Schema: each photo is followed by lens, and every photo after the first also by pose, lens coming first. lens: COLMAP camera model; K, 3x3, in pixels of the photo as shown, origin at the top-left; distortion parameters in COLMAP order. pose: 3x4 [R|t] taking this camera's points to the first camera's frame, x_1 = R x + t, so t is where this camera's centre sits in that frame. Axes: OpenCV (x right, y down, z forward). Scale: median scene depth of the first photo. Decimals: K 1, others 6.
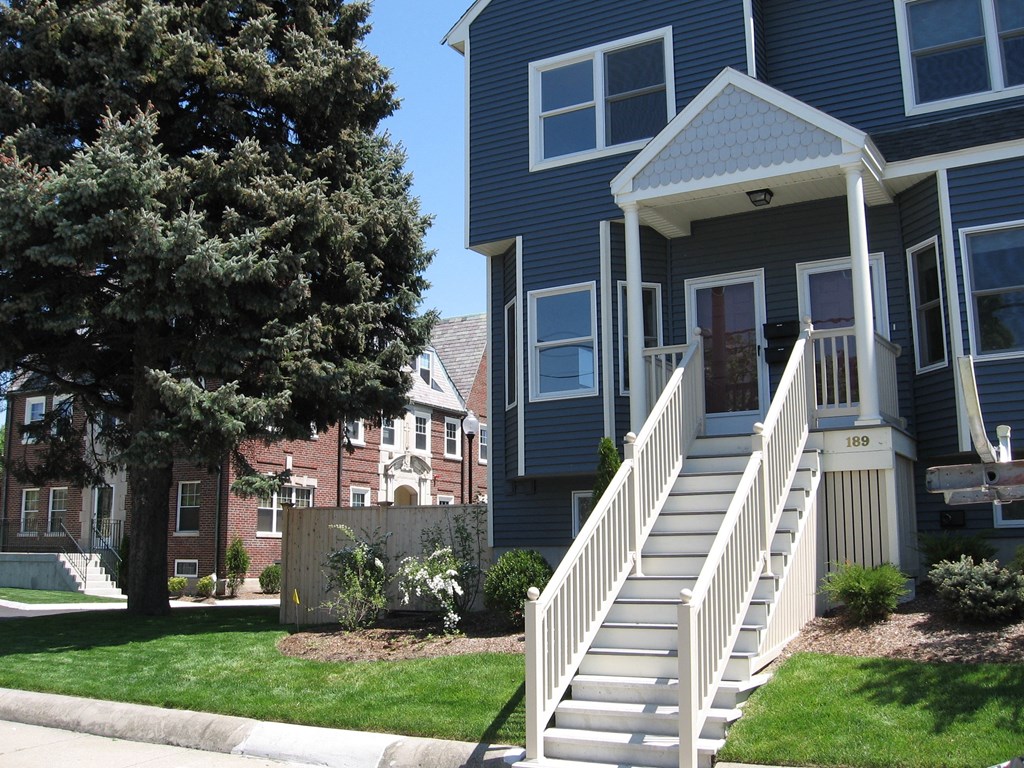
lens RADIAL K [[1056.4, 0, 509.2], [0, 1056.4, 387.9], [0, 0, 1]] dist [-0.156885, 0.142730]
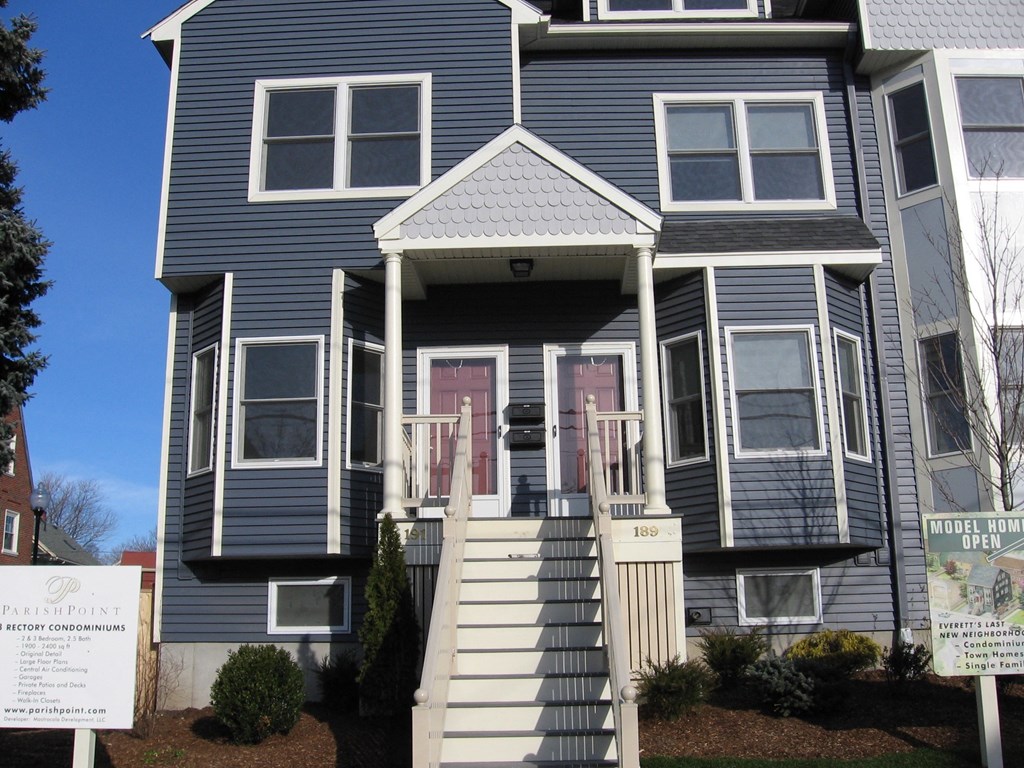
lens RADIAL K [[1056.4, 0, 509.2], [0, 1056.4, 387.9], [0, 0, 1]] dist [-0.156885, 0.142730]
pose [[0.873283, 0.112019, 0.474161, -0.206002], [-0.065659, 0.991390, -0.113287, 0.032567], [-0.482769, 0.067798, 0.873119, 0.183930]]
